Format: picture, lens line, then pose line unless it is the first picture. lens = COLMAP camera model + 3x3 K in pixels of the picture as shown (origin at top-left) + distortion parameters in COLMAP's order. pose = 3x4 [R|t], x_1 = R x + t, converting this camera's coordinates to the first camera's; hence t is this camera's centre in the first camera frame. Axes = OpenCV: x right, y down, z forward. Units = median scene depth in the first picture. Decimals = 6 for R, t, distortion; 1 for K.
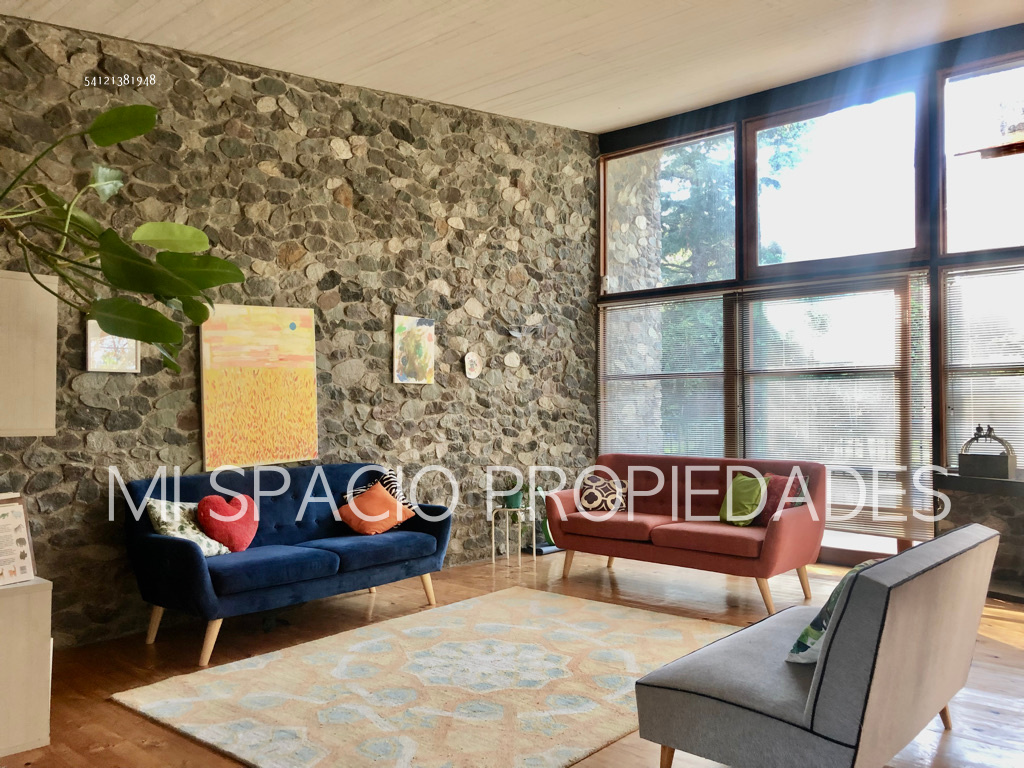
lens RADIAL K [[853.2, 0, 508.3], [0, 853.2, 387.3], [0, 0, 1]] dist [0.063941, -0.056430]
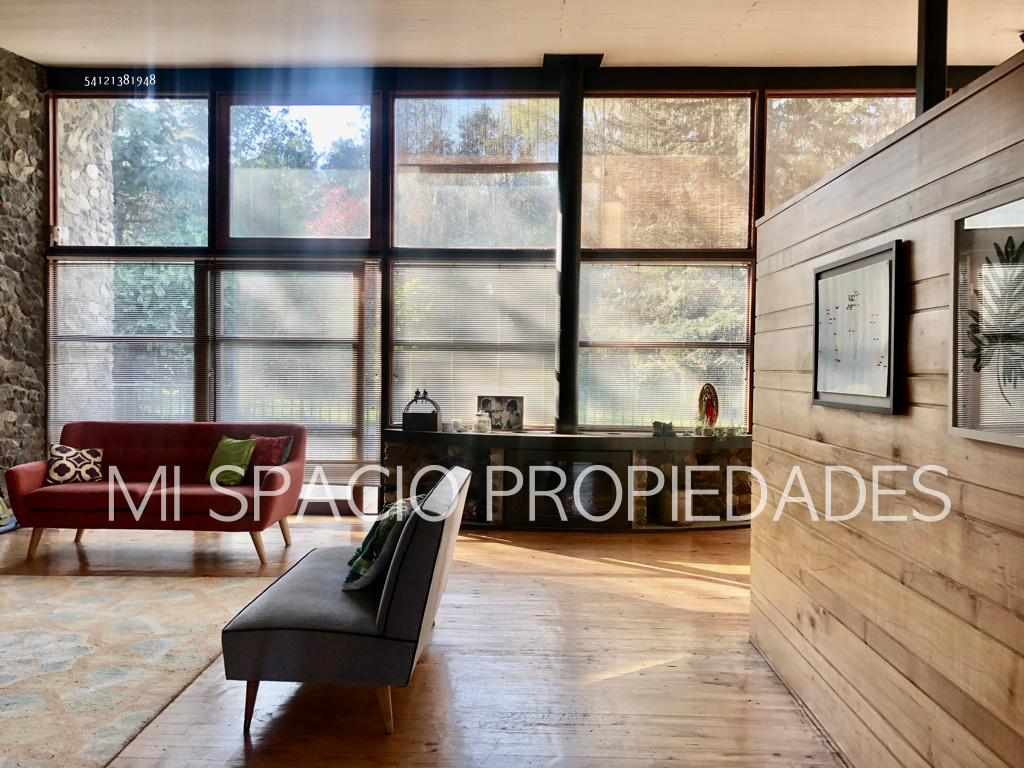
lens RADIAL K [[853.2, 0, 509.7], [0, 853.2, 382.6], [0, 0, 1]] dist [0.063941, -0.056430]
pose [[0.767625, 0.002310, 0.640895, -0.116532], [-0.028293, 0.999141, 0.030286, -0.005903], [-0.640274, -0.041382, 0.767031, -0.023169]]
